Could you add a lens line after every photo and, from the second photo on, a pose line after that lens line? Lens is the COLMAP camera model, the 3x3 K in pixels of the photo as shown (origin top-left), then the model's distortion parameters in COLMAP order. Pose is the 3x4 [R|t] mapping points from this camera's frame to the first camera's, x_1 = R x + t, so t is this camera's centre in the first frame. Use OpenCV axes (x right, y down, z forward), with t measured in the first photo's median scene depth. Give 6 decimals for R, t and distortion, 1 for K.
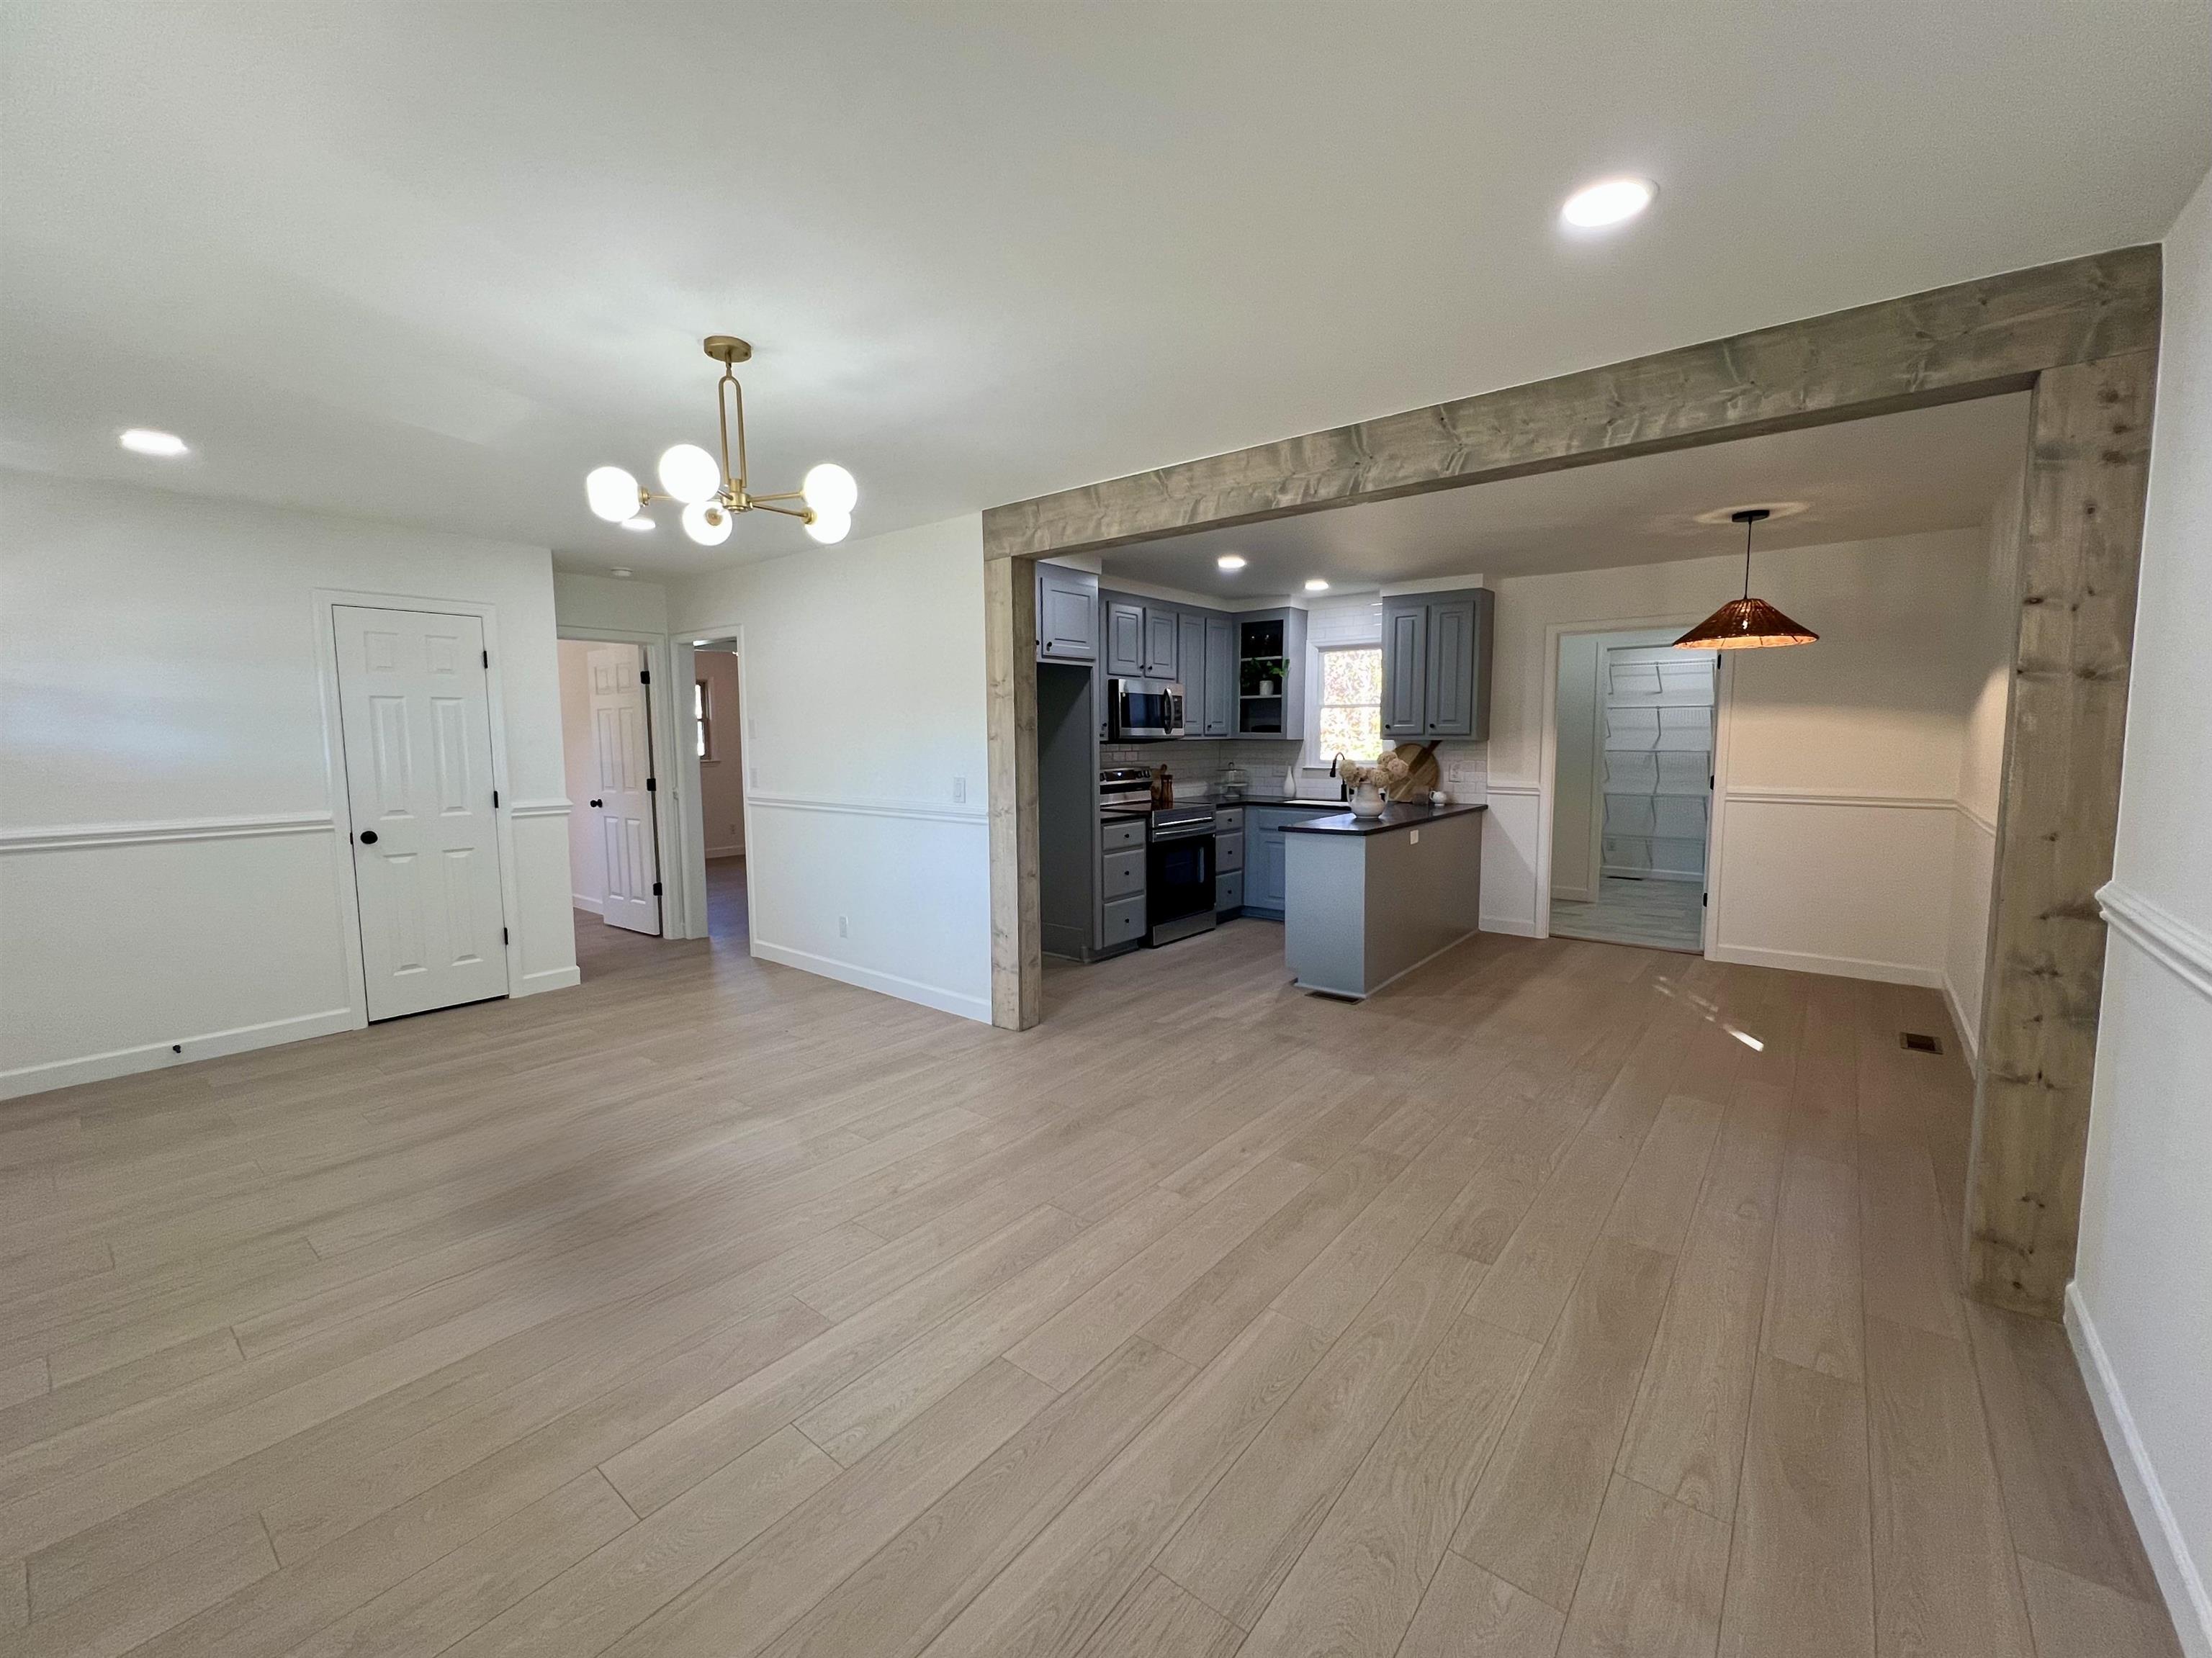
lens RADIAL K [[907.2, 0, 1101.3], [0, 907.2, 818.5], [0, 0, 1]] dist [-0.000941, 0.000129]
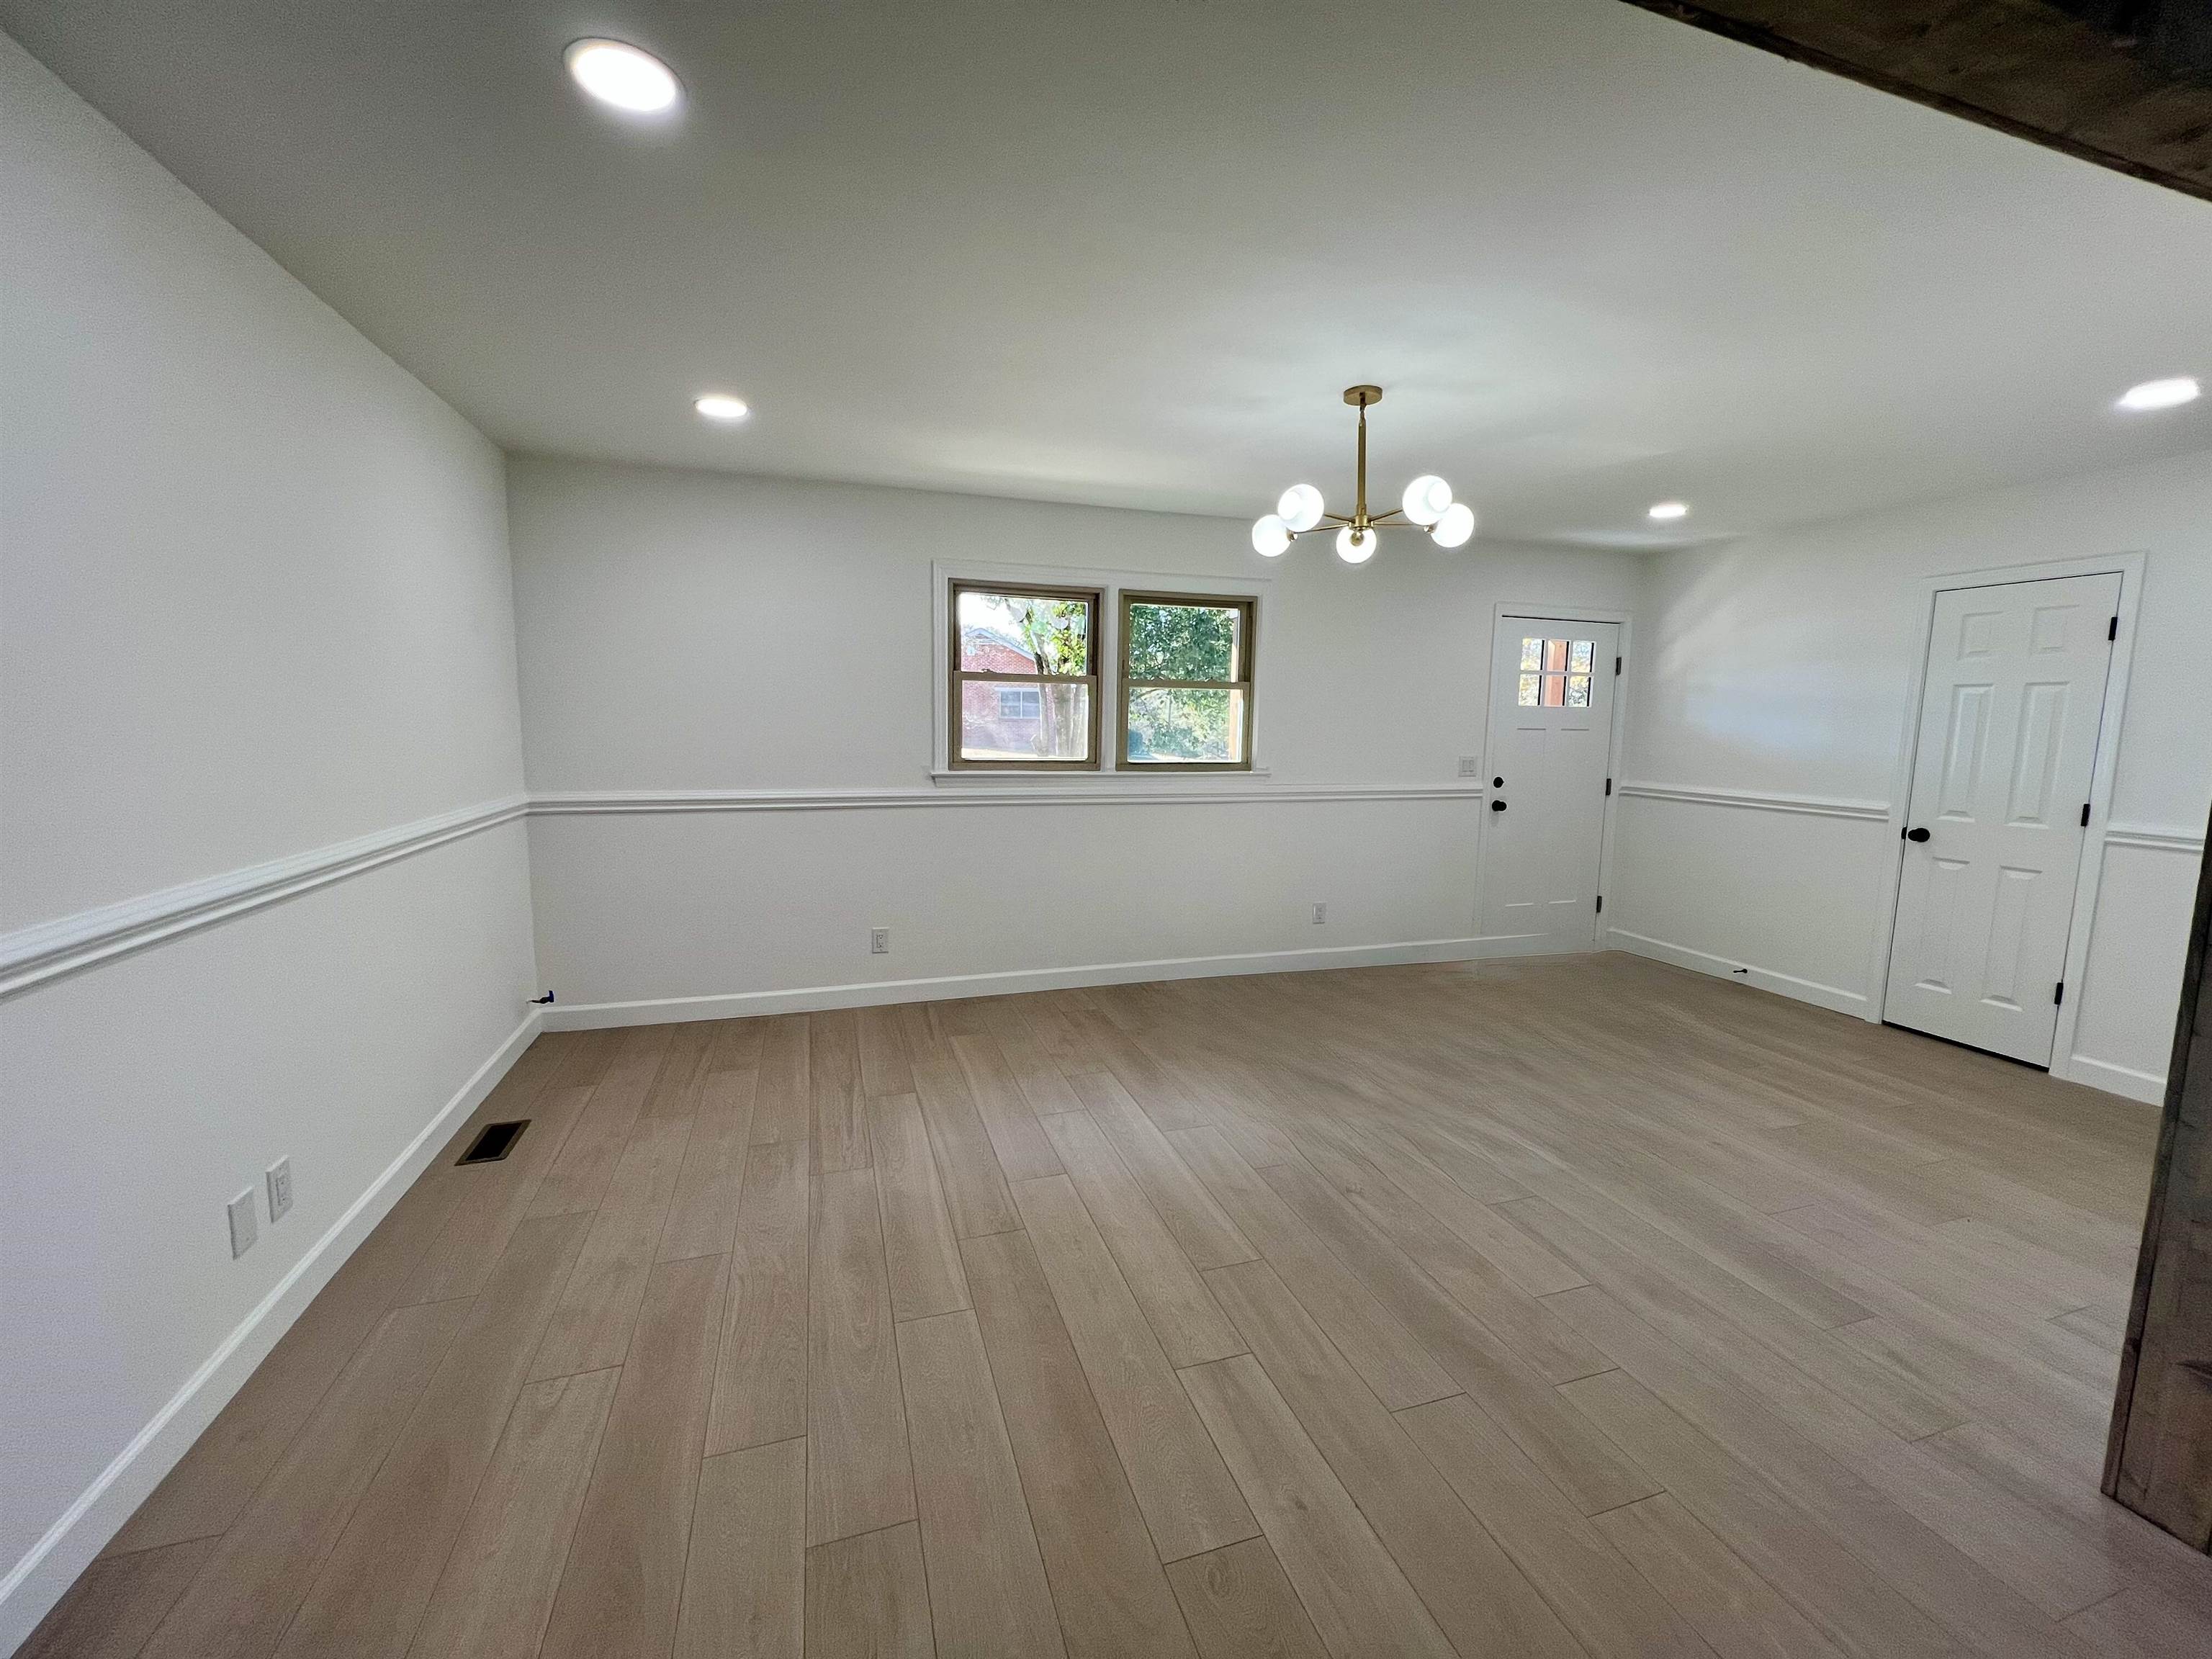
lens RADIAL K [[882.3, 0, 1101.4], [0, 882.3, 821.1], [0, 0, 1]] dist [-0.001560, 0.000267]
pose [[-0.545408, 0.097004, -0.832538, 0.419416], [-0.089215, 0.980919, 0.172739, -0.075074], [0.833409, 0.168489, -0.526347, 0.755756]]
